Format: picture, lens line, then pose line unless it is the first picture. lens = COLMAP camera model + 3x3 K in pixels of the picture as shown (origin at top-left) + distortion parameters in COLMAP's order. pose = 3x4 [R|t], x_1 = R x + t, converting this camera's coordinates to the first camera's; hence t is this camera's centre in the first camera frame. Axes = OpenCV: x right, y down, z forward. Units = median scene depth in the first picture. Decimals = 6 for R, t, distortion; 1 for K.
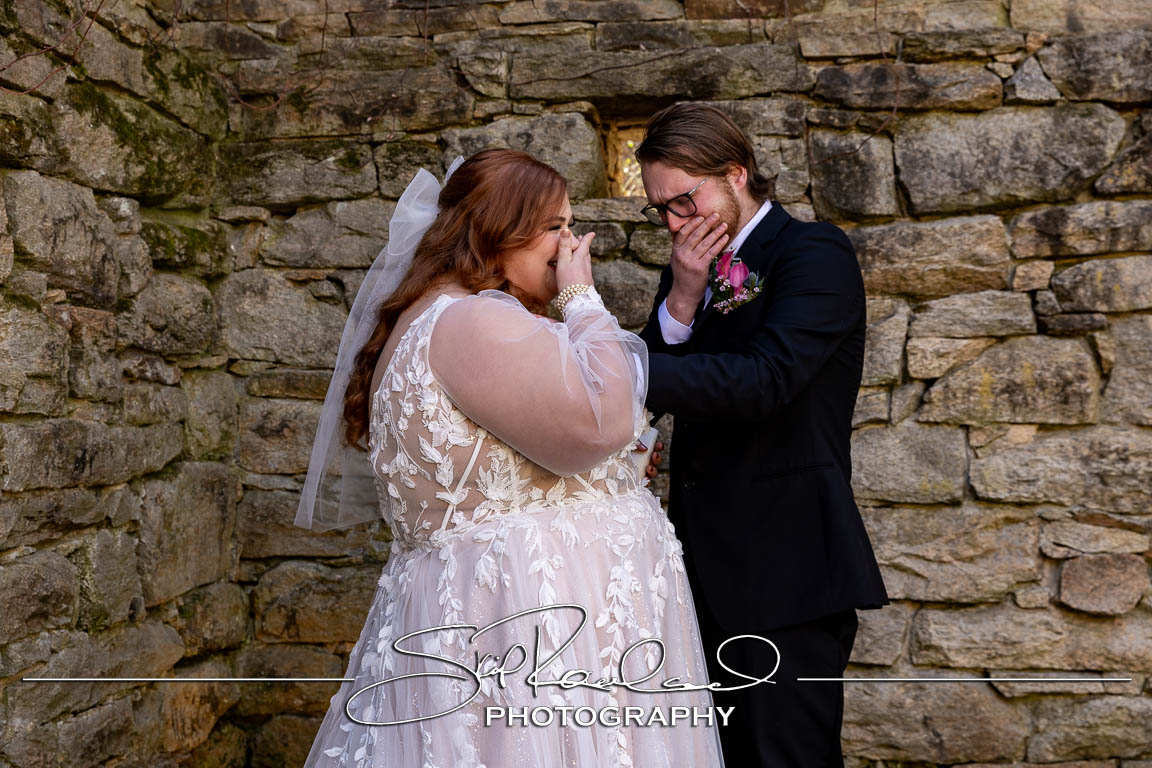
lens RADIAL K [[1657.9, 0, 571.8], [0, 1657.9, 389.5], [0, 0, 1]] dist [-0.002200, 0.000000]
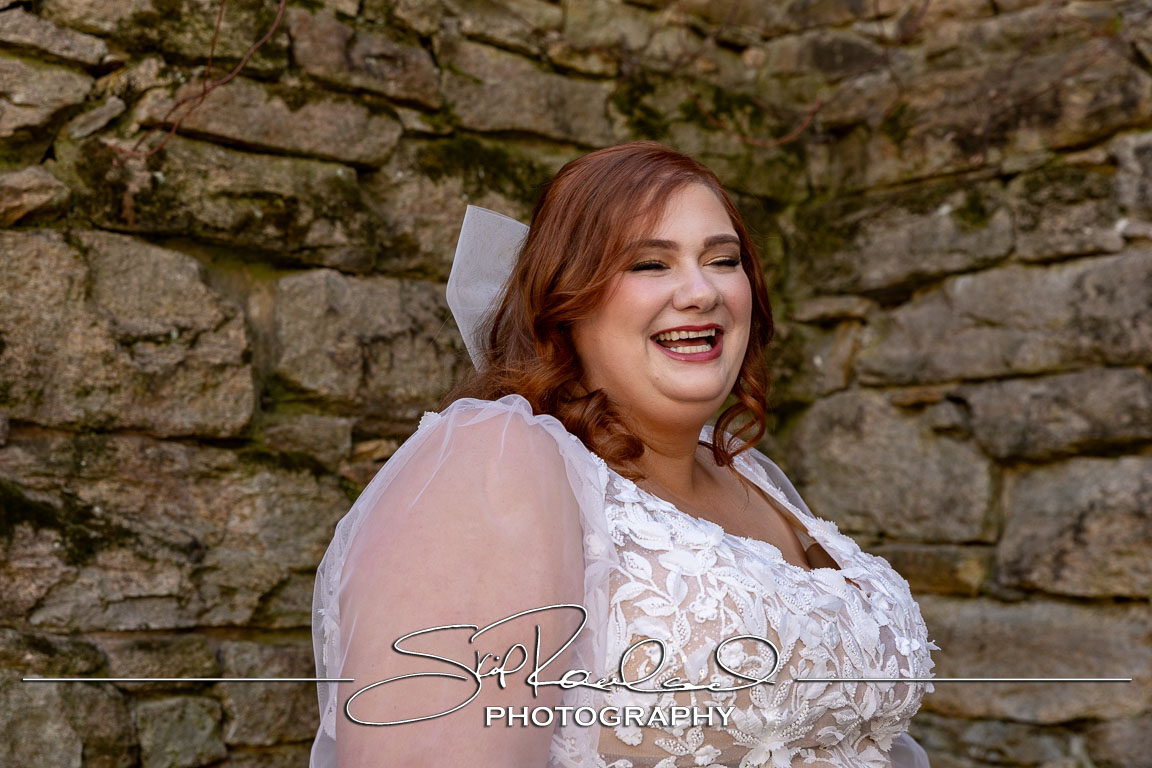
lens RADIAL K [[1986.7, 0, 569.2], [0, 1986.7, 393.5], [0, 0, 1]] dist [-0.015107, 0.000000]
pose [[0.798221, -0.063111, -0.599049, 0.198619], [0.014816, 0.996252, -0.085214, -0.007639], [0.602182, 0.059144, 0.796165, 0.332883]]
